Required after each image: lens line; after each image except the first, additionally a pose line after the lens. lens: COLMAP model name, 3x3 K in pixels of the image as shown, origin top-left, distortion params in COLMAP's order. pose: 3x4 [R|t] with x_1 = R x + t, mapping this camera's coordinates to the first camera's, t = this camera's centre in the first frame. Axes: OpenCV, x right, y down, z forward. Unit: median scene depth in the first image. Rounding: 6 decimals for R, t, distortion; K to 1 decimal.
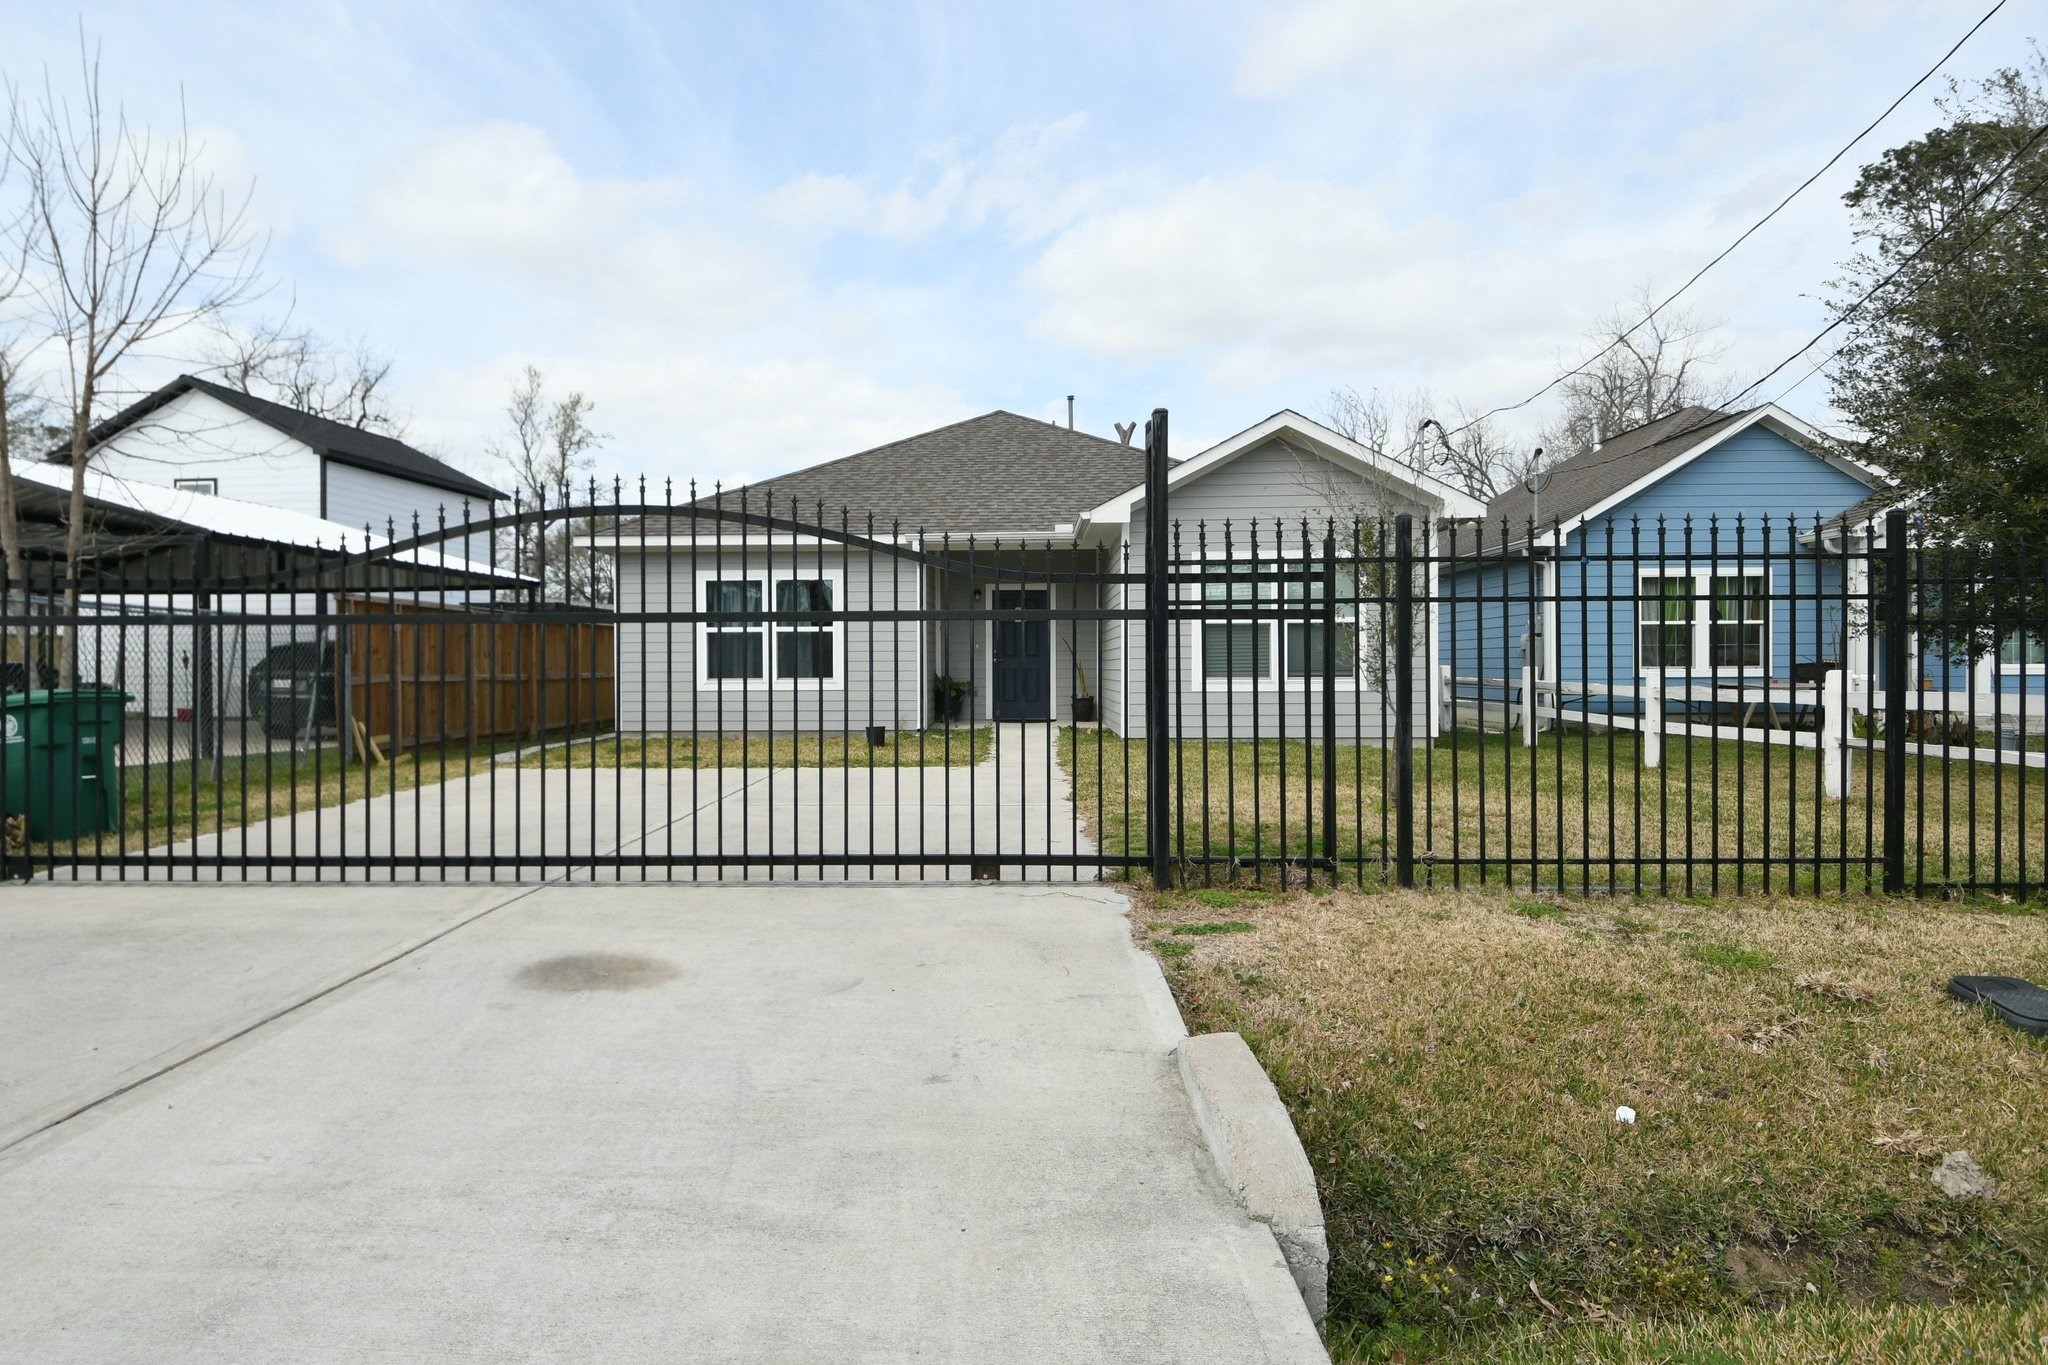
lens RADIAL K [[1196.1, 0, 973.4], [0, 1196.1, 661.3], [0, 0, 1]] dist [-0.003729, -0.001621]
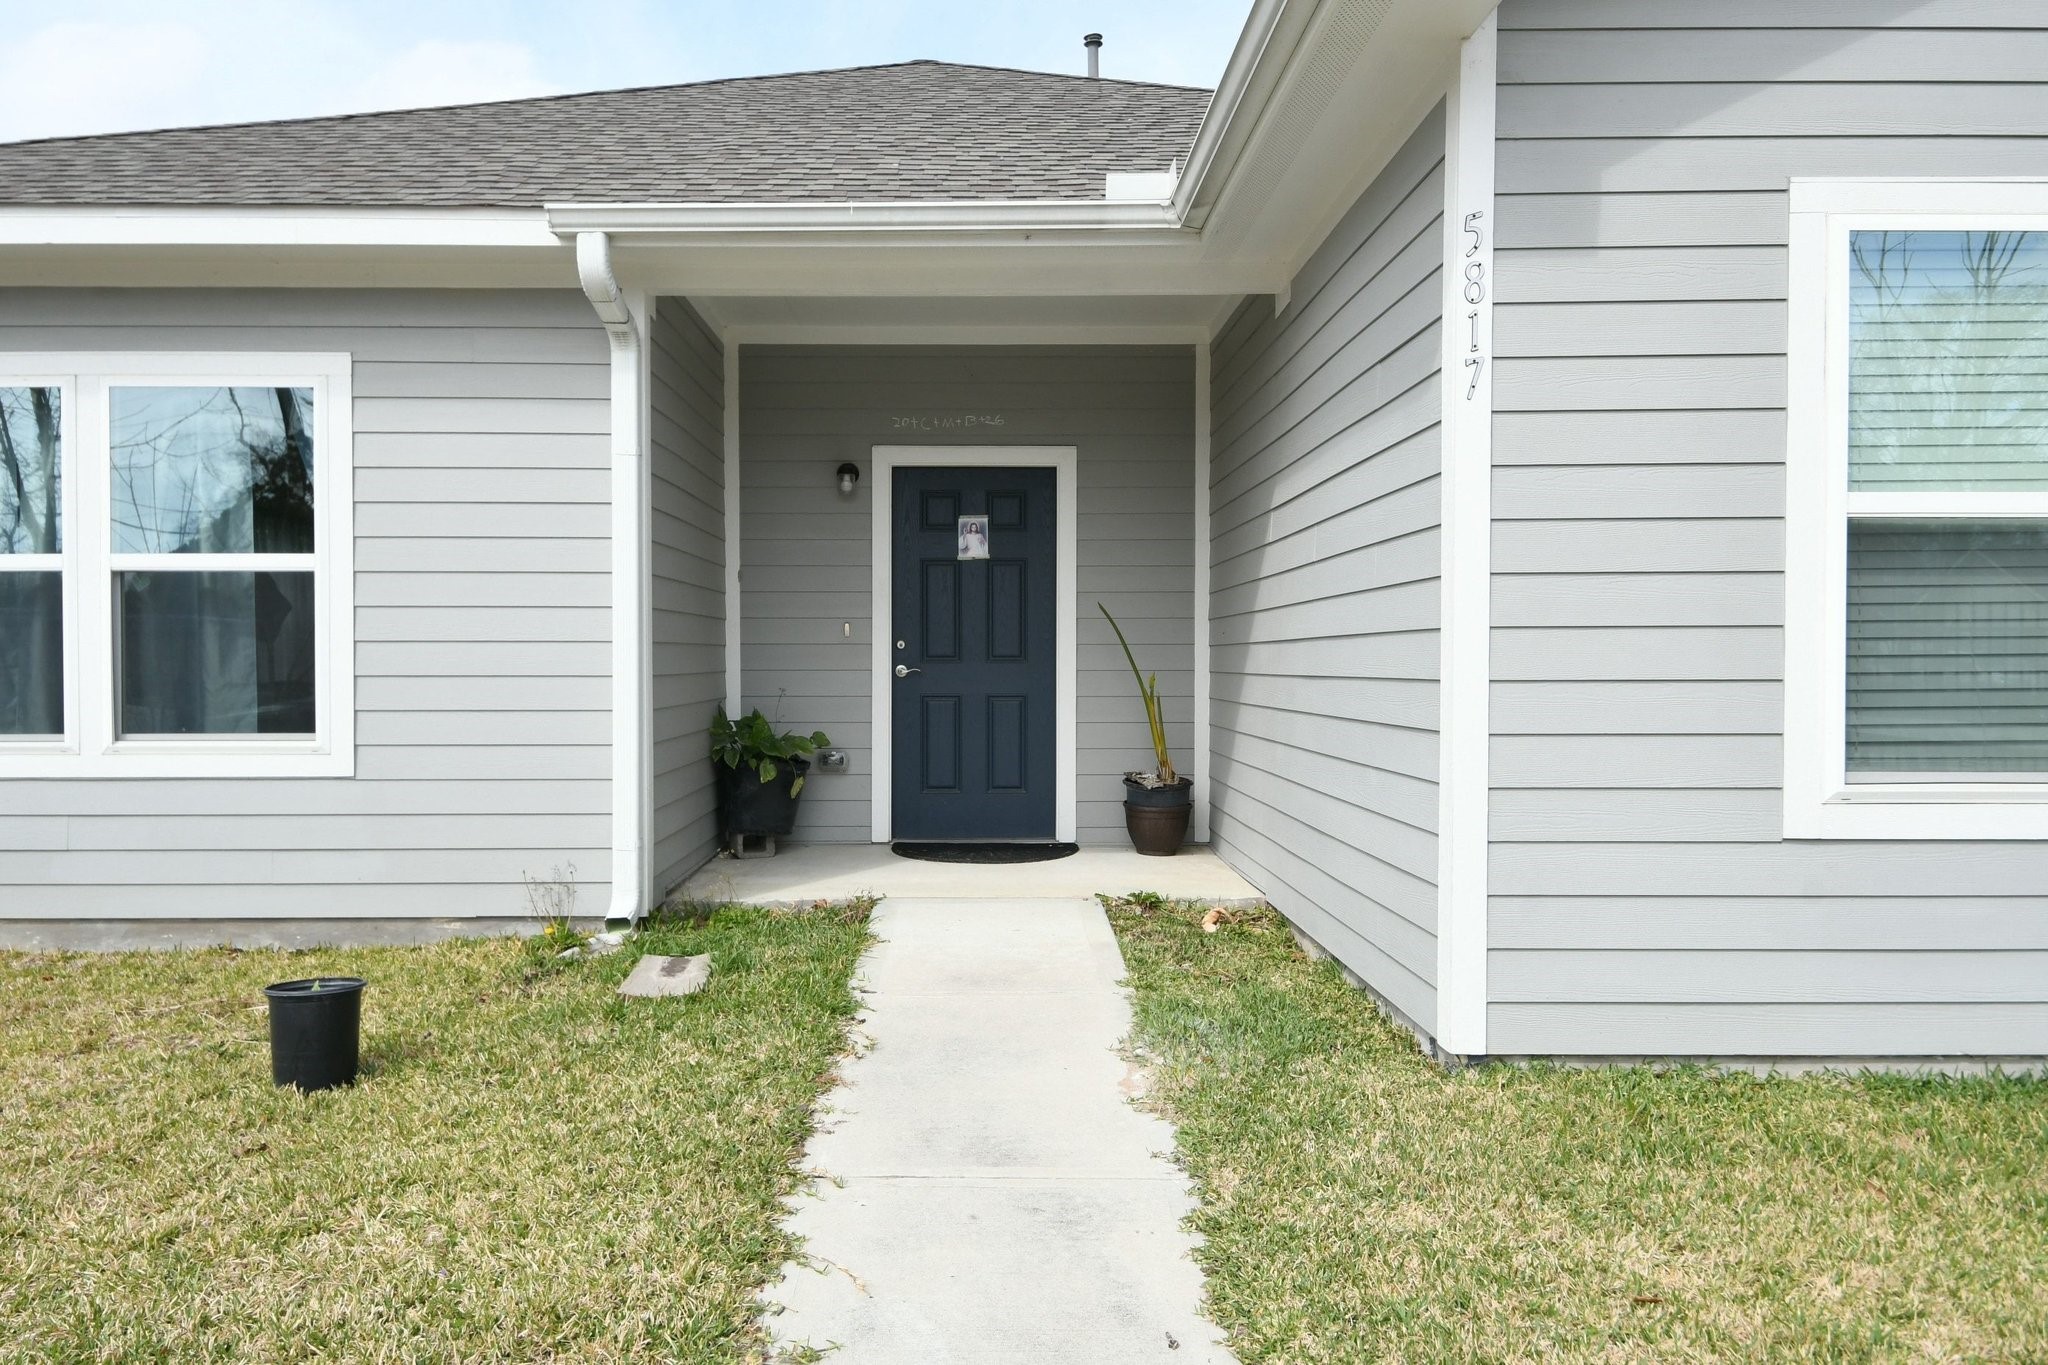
lens RADIAL K [[1452.8, 0, 973.4], [0, 1452.8, 681.9], [0, 0, 1]] dist [0.040620, 0.000374]
pose [[0.999082, 0.003528, 0.042694, 0.022014], [-0.004288, 0.999834, 0.017728, -0.005018], [-0.042624, -0.017894, 0.998931, 0.592404]]
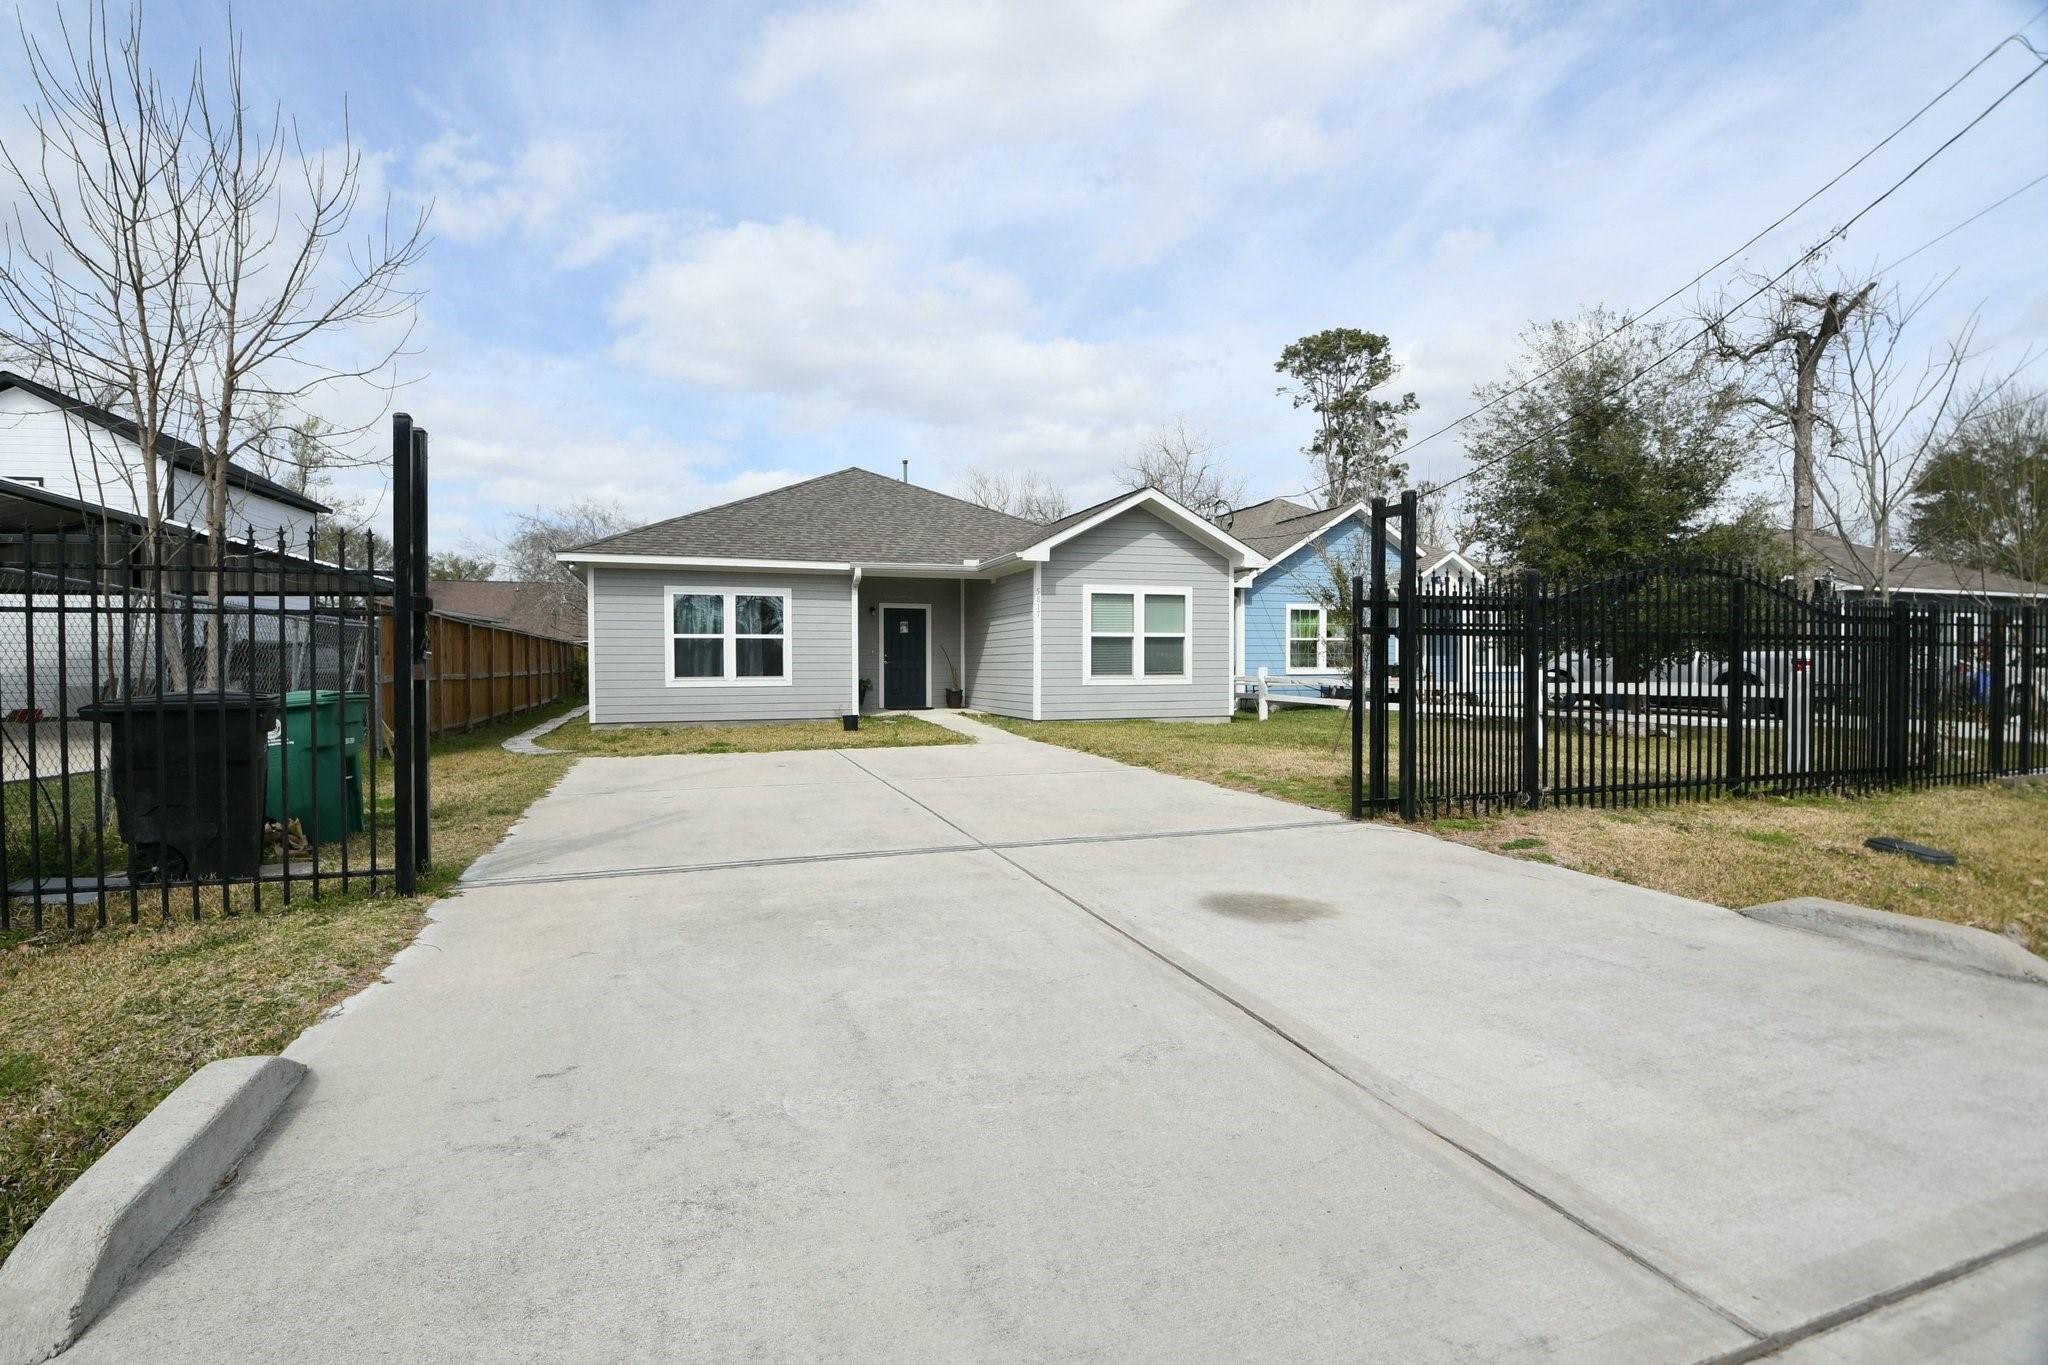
lens RADIAL K [[906.3, 0, 971.8], [0, 906.3, 674.3], [0, 0, 1]] dist [0.026453, -0.036502]
pose [[0.937427, -0.002460, 0.348172, -0.240025], [-0.002065, 0.999918, 0.012622, -0.000272], [-0.348175, -0.012551, 0.937346, 0.050107]]
